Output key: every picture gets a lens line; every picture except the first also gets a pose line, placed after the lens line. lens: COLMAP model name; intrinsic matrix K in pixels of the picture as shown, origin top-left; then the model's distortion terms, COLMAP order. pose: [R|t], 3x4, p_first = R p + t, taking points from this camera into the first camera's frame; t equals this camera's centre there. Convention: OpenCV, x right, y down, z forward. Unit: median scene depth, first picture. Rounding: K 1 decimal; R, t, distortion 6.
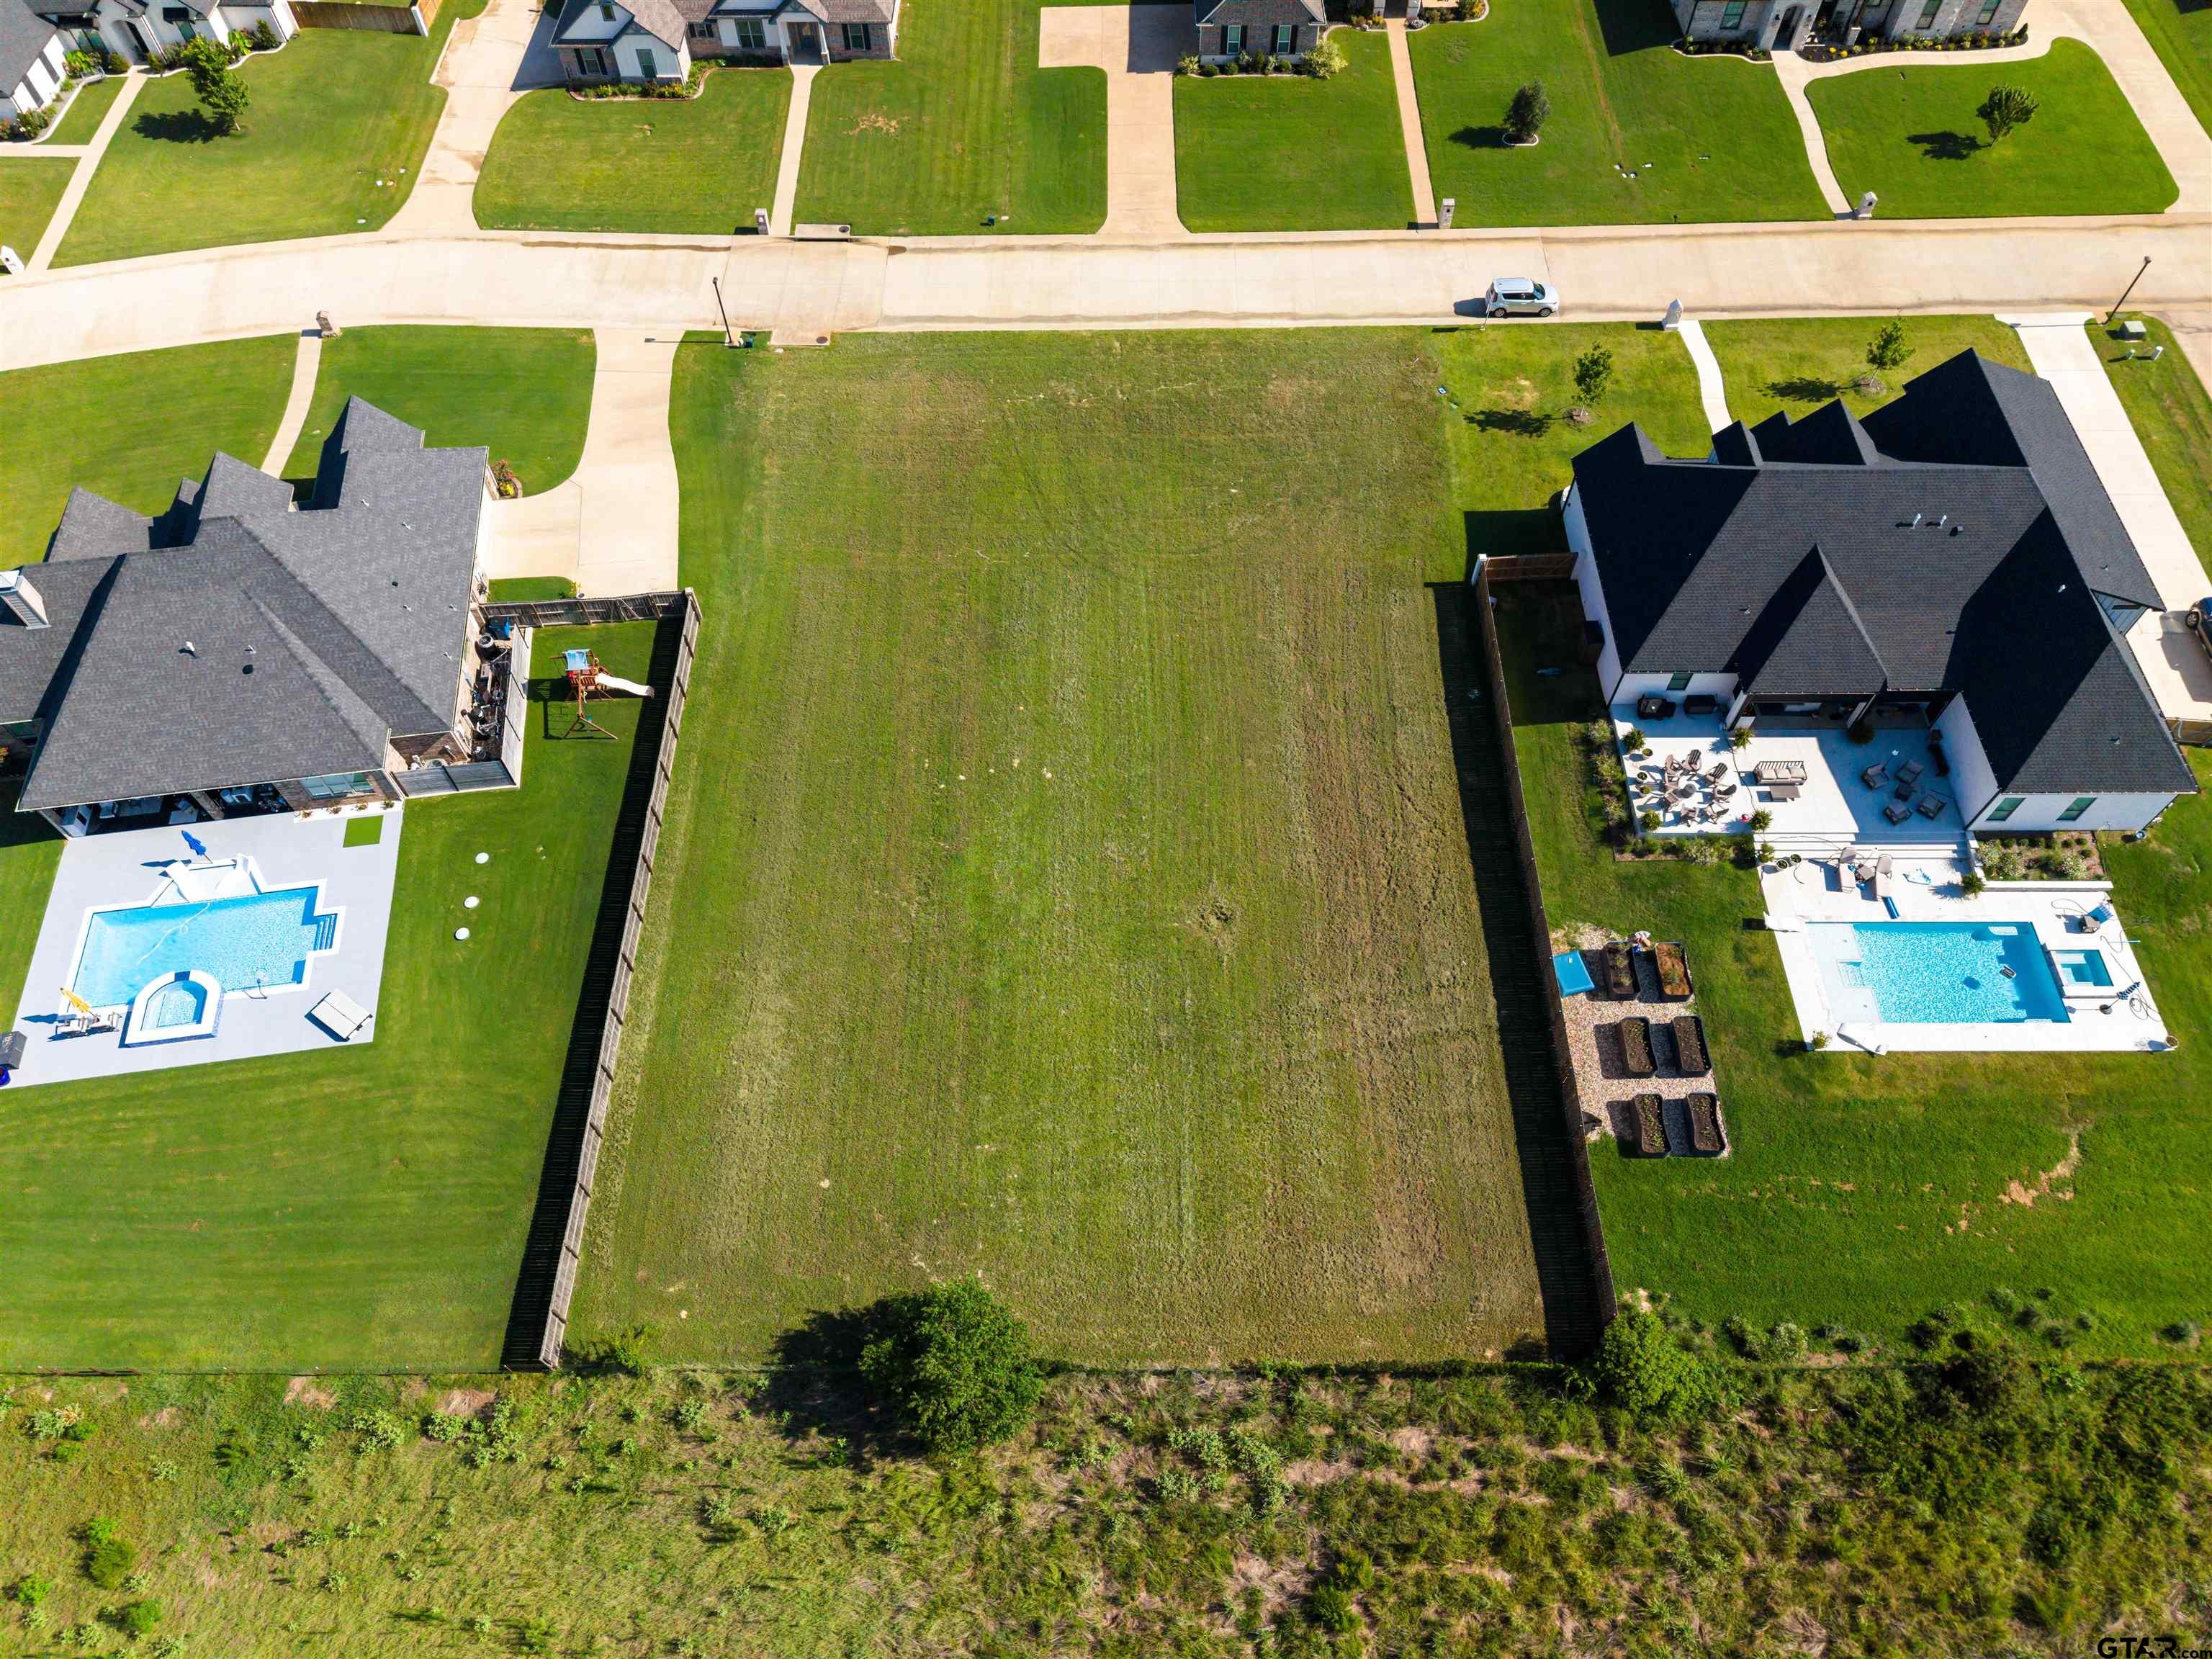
lens RADIAL K [[1542.3, 0, 1104.7], [0, 1542.3, 835.0], [0, 0, 1]] dist [0.000087, -0.006697]
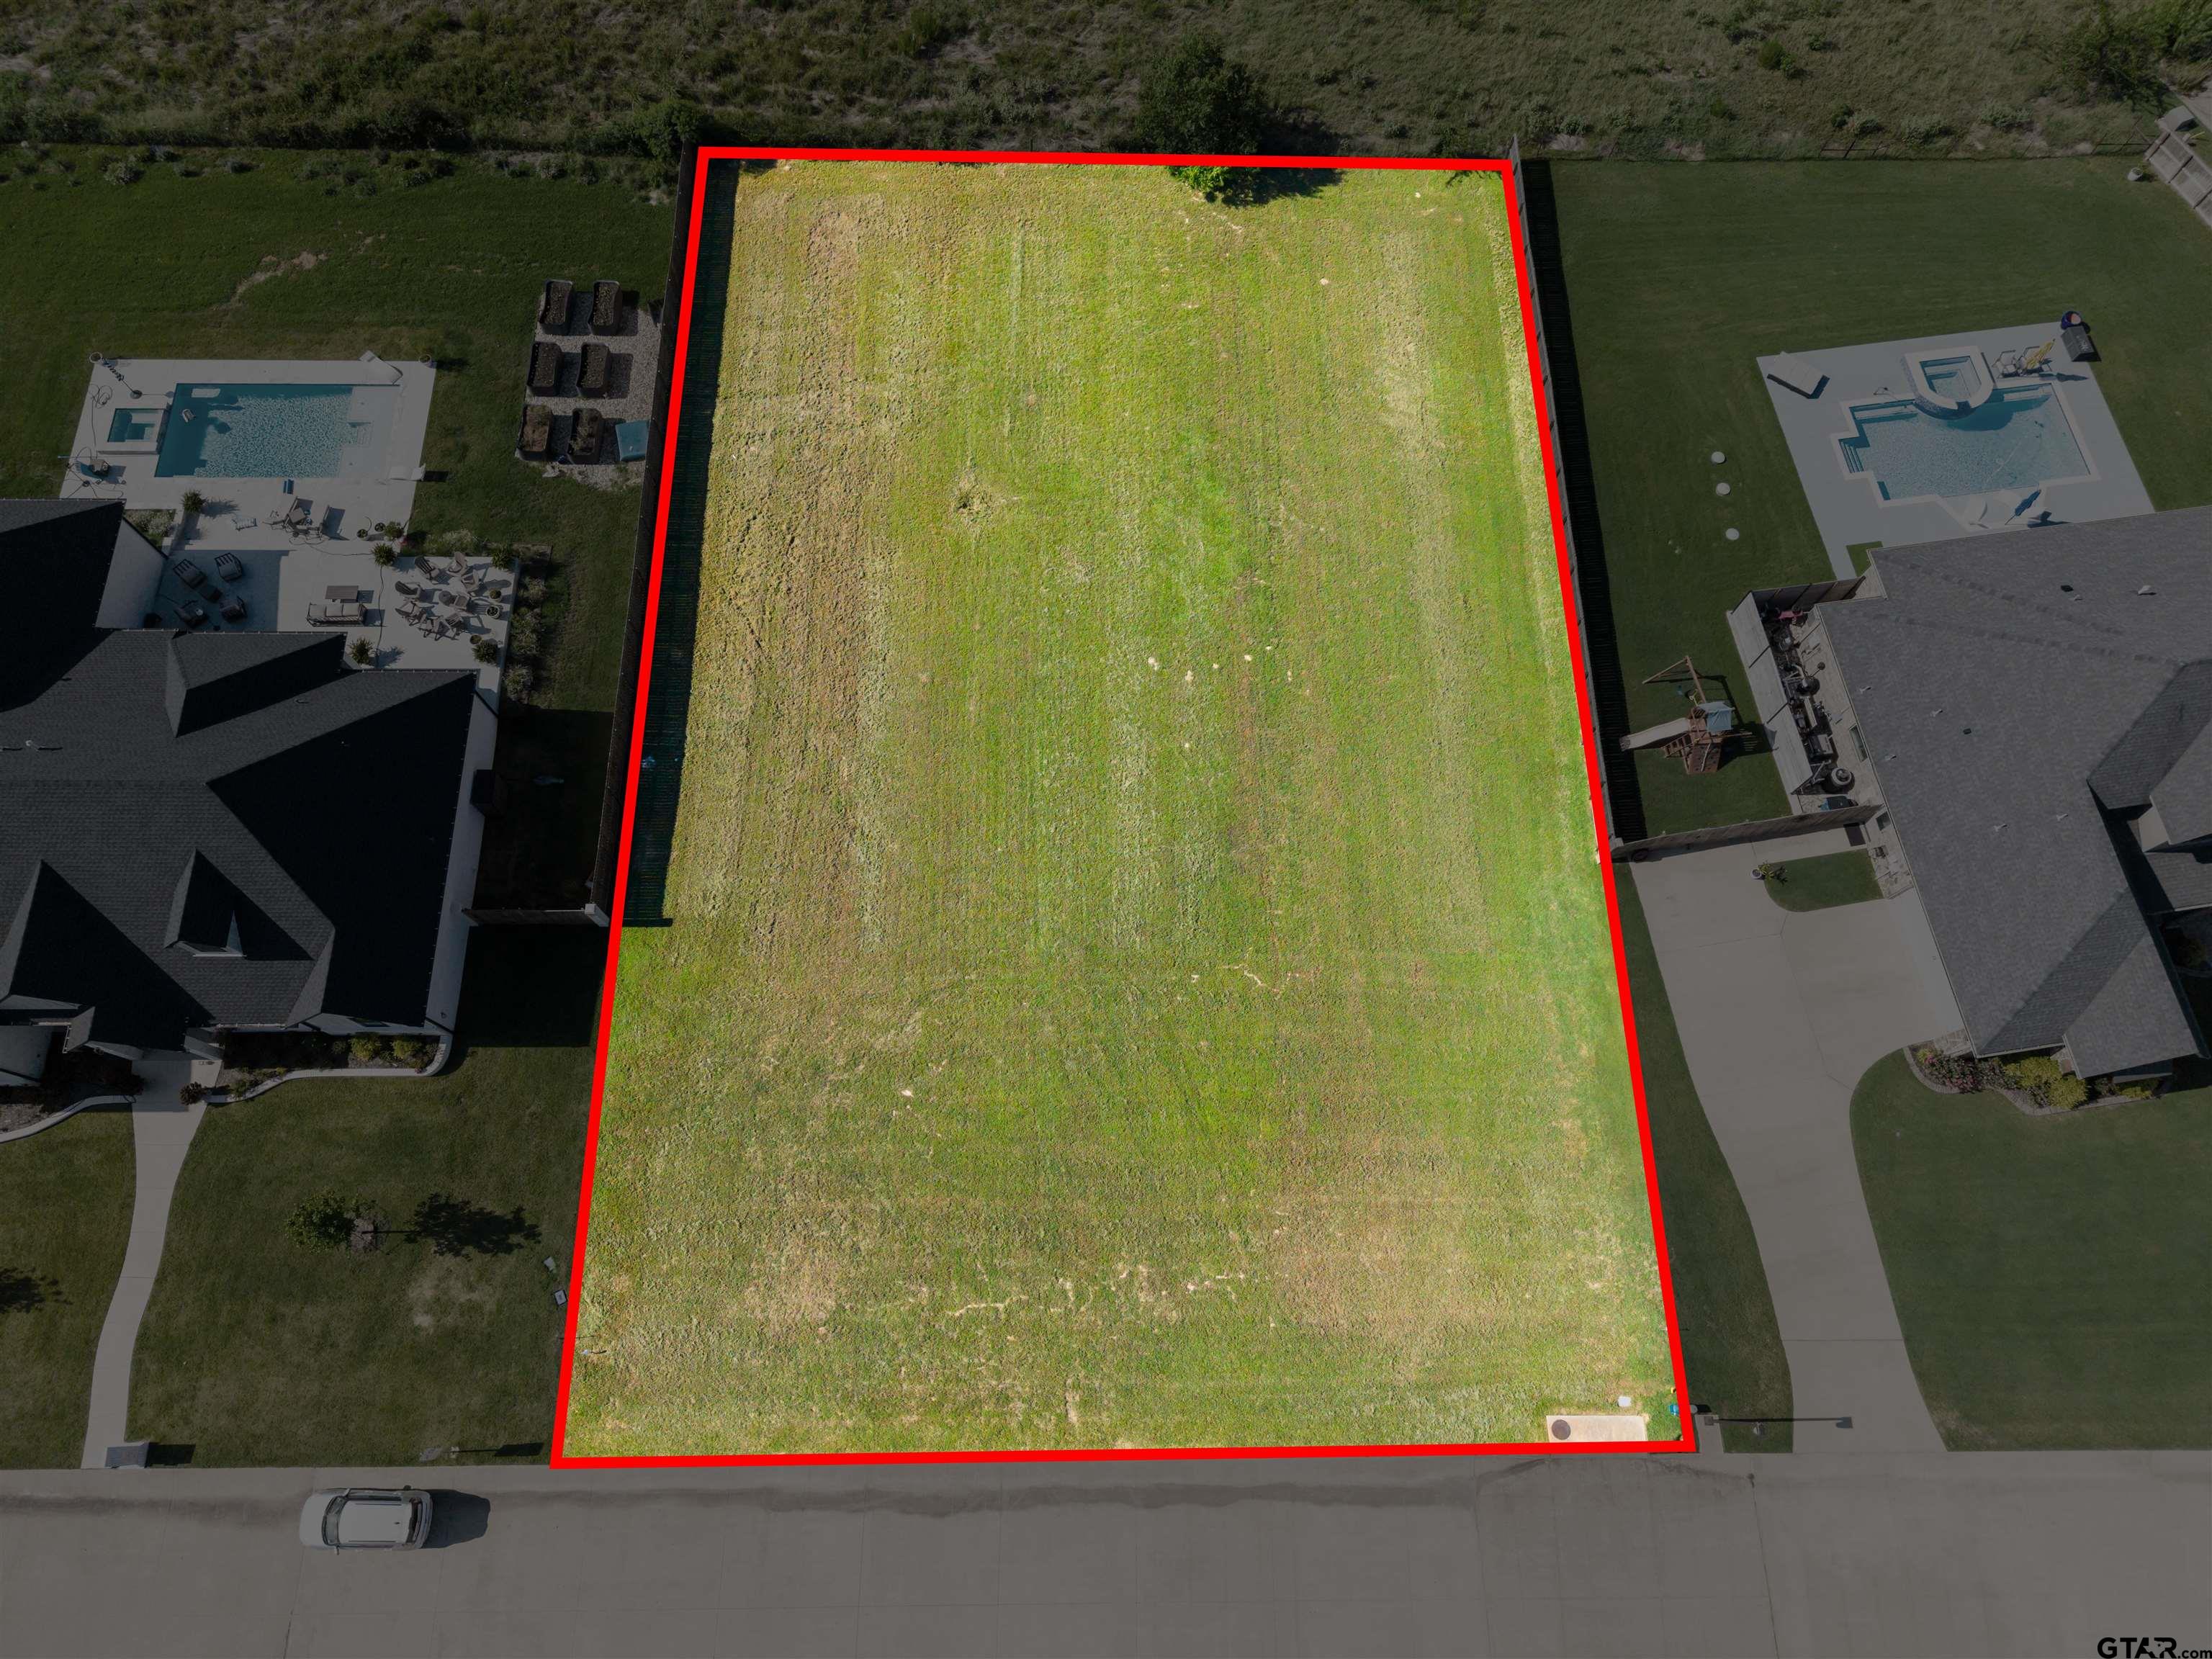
lens RADIAL K [[1542.3, 0, 1102.7], [0, 1542.3, 828.2], [0, 0, 1]] dist [0.000087, -0.006697]
pose [[-0.999885, 0.003595, -0.014701, 0.005574], [-0.014080, -0.577133, 0.816529, -0.874344], [-0.005549, 0.816643, 0.577117, 0.596269]]
